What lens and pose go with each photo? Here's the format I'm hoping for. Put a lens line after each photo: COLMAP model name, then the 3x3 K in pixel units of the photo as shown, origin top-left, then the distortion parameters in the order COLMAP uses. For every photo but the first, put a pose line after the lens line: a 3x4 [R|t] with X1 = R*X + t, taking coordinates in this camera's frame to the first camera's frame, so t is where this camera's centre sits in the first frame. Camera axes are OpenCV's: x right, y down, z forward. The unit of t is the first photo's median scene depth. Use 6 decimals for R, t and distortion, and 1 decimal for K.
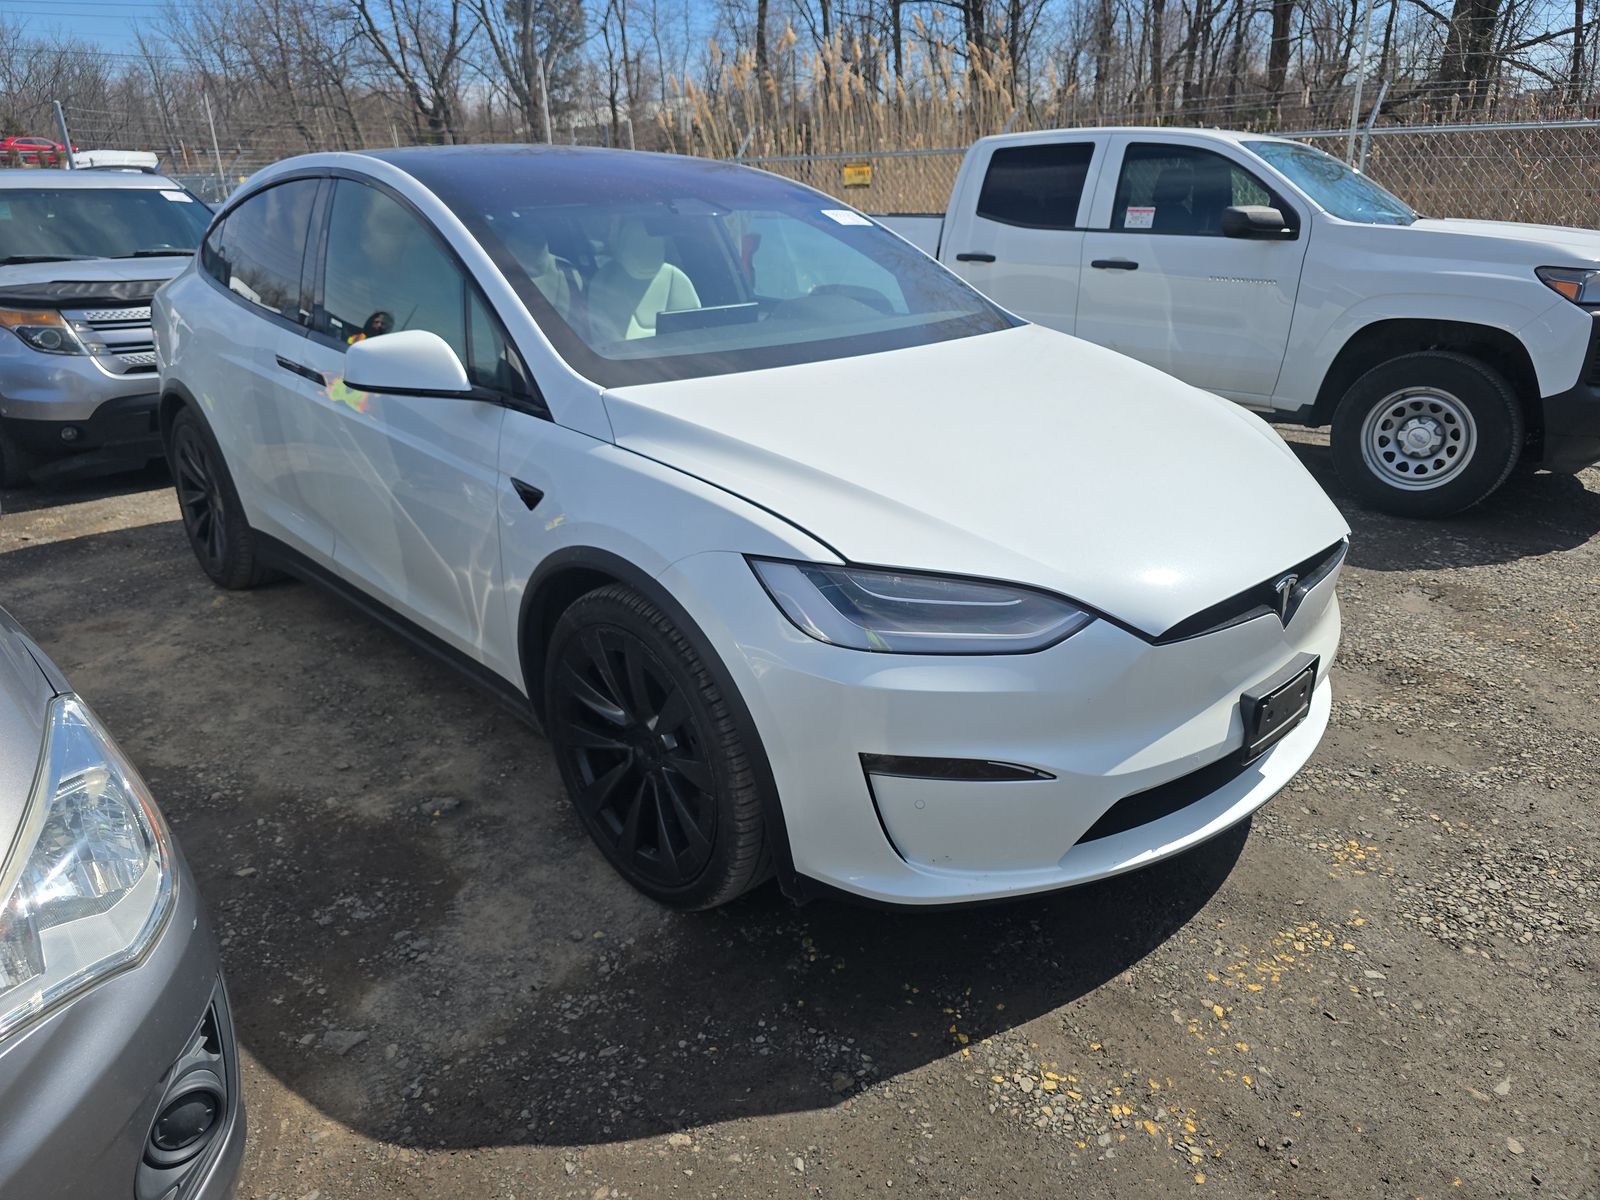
lens RADIAL K [[1076.3, 0, 811.2], [0, 1076.3, 608.5], [0, 0, 1]] dist [0.037576, -0.030198]
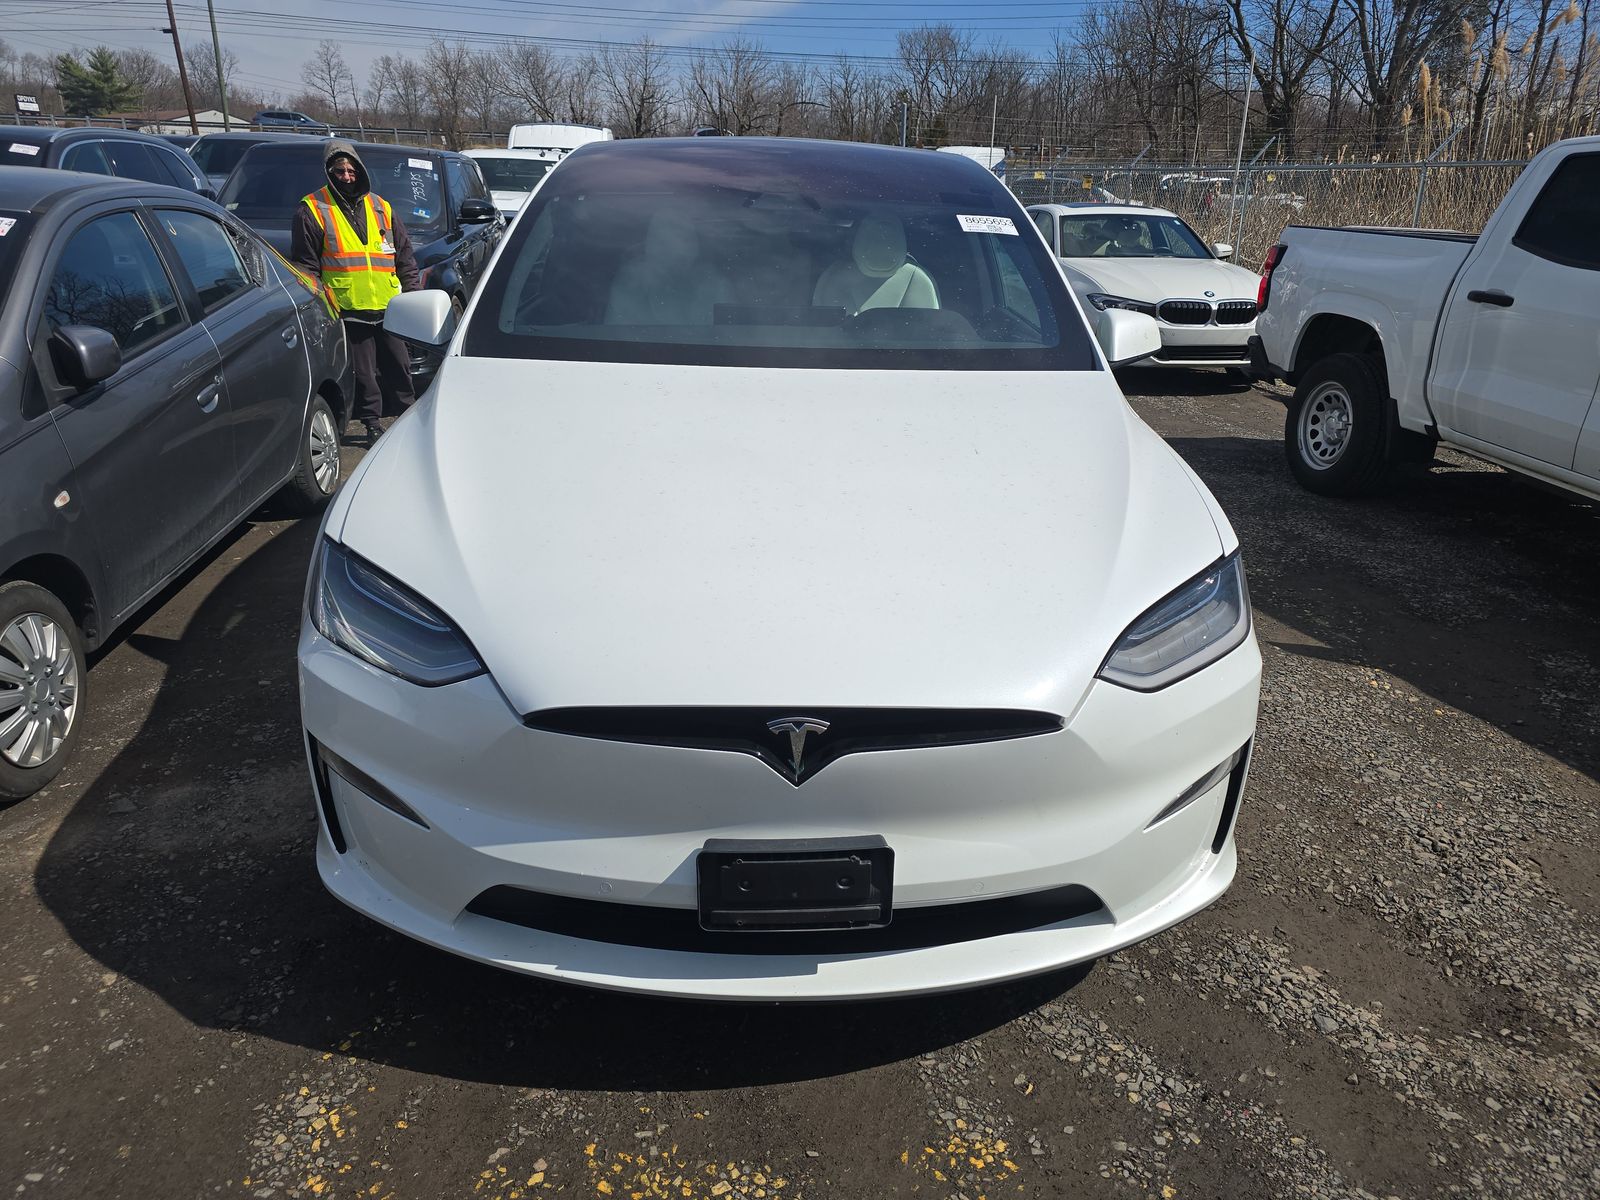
lens RADIAL K [[1076.3, 0, 803.0], [0, 1076.3, 602.7], [0, 0, 1]] dist [0.037576, -0.030198]
pose [[0.753290, 0.271913, -0.598847, 0.884198], [-0.273987, 0.957502, 0.090116, -0.178590], [0.597901, 0.096193, 0.795777, 0.405866]]
